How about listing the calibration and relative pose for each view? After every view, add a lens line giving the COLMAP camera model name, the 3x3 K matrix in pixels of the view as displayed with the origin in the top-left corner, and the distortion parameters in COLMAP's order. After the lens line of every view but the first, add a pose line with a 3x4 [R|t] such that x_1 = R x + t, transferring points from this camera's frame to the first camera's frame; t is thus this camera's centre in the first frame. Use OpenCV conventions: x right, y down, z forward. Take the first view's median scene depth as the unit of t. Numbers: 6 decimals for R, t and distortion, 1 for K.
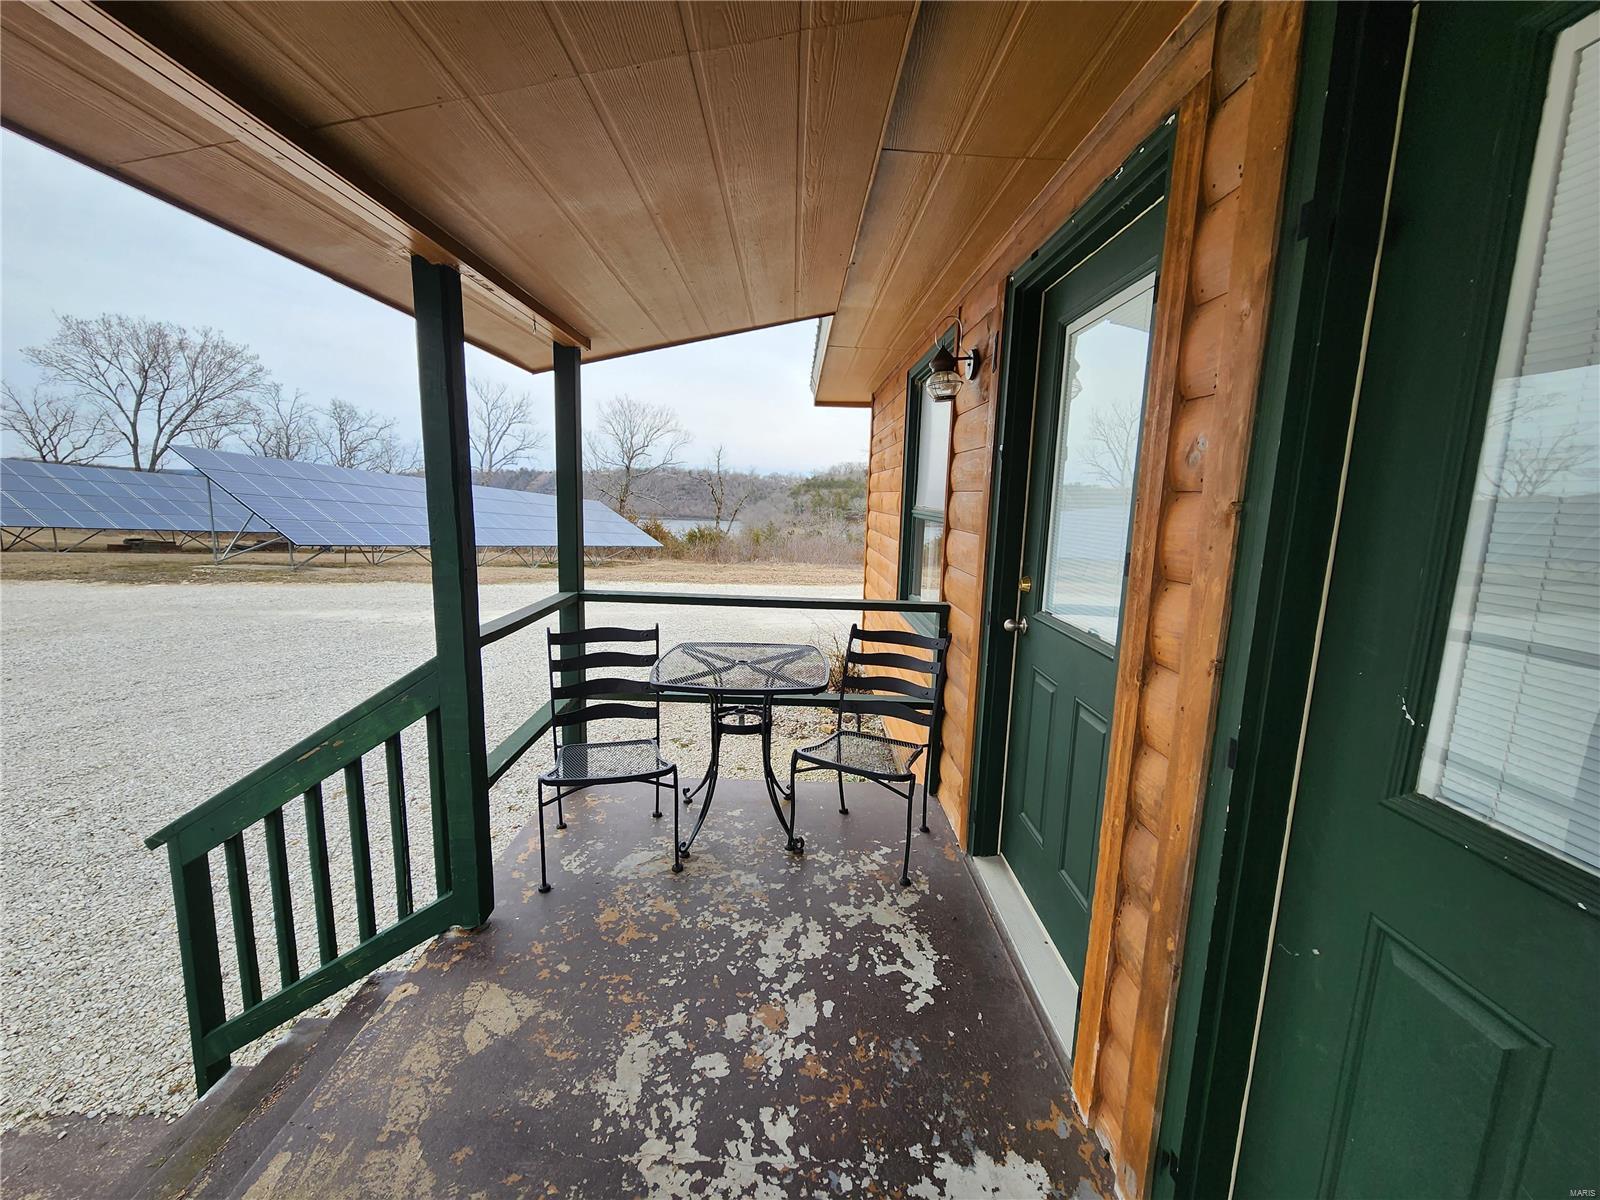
lens RADIAL K [[660.6, 0, 794.2], [0, 660.6, 600.7], [0, 0, 1]] dist [0.000616, -0.000327]
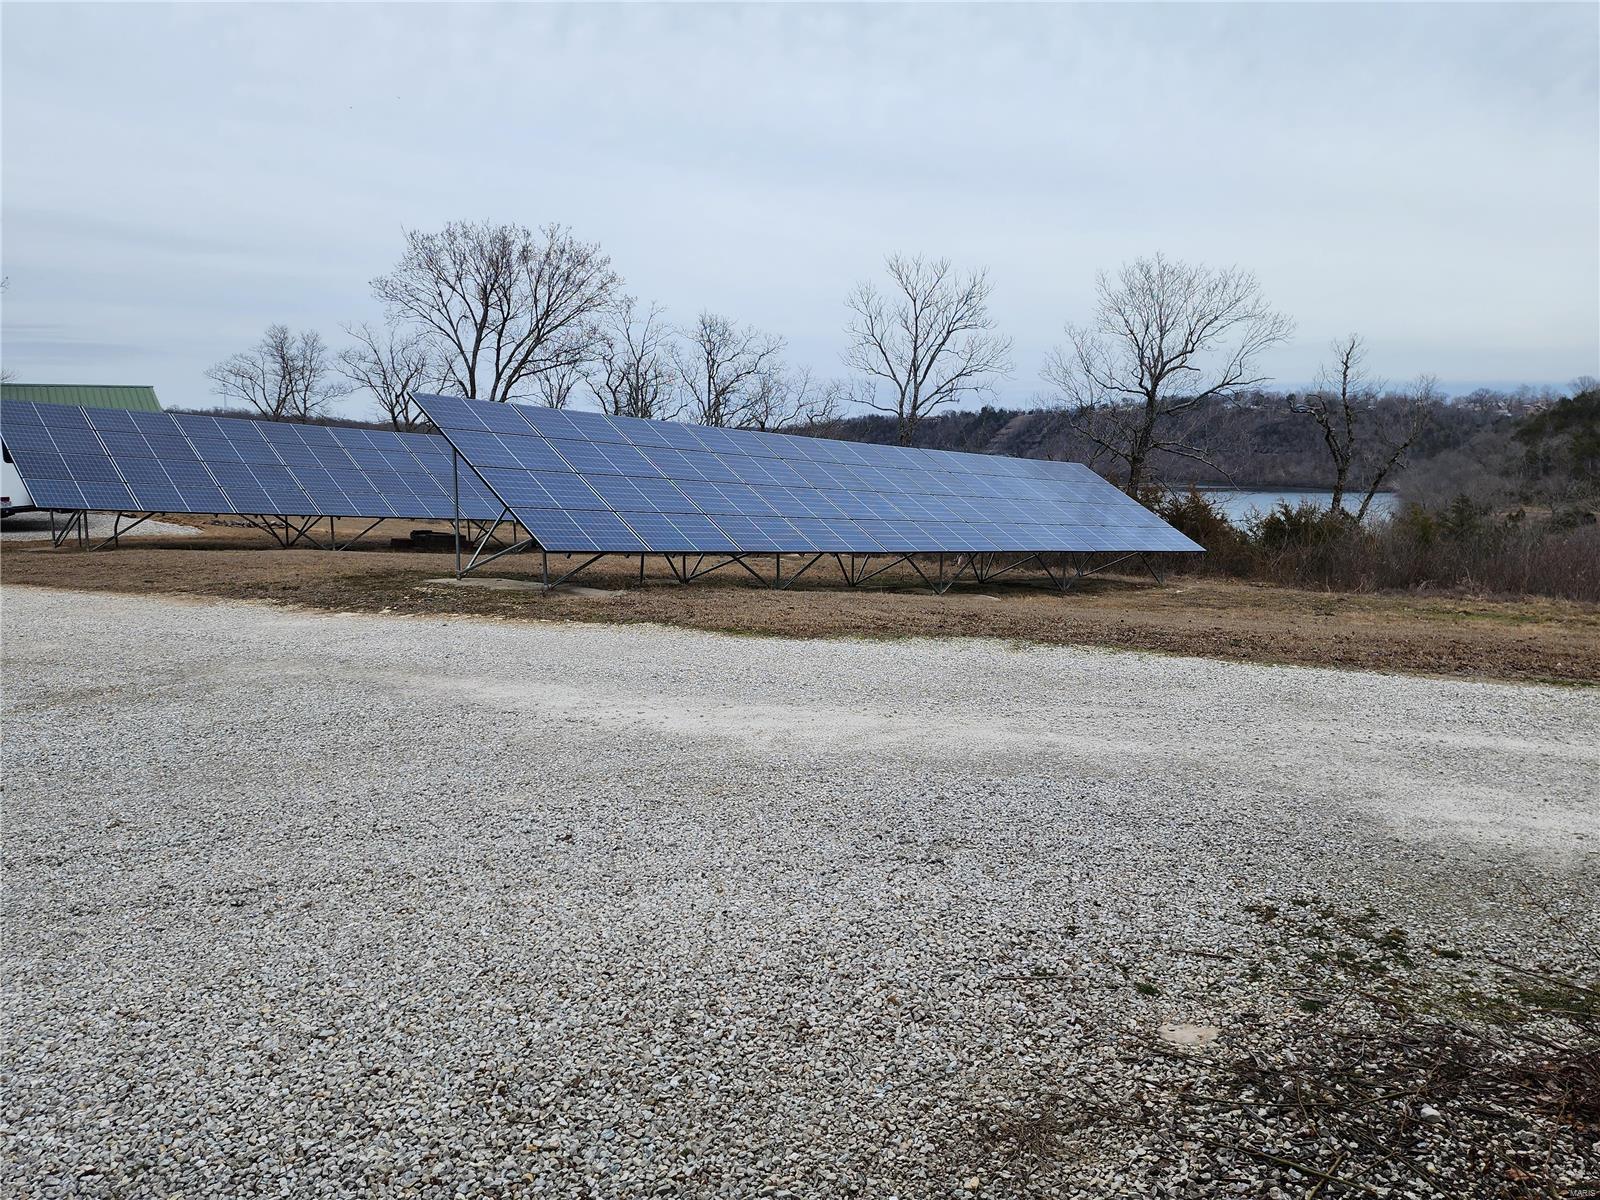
lens RADIAL K [[1067.1, 0, 854.3], [0, 1067.1, 602.5], [0, 0, 1]] dist [0.081752, -0.086794]
pose [[0.853446, 0.048880, -0.518884, -0.004091], [-0.055653, 0.998447, 0.002520, -0.034160], [0.518201, 0.026727, 0.854841, 0.192377]]
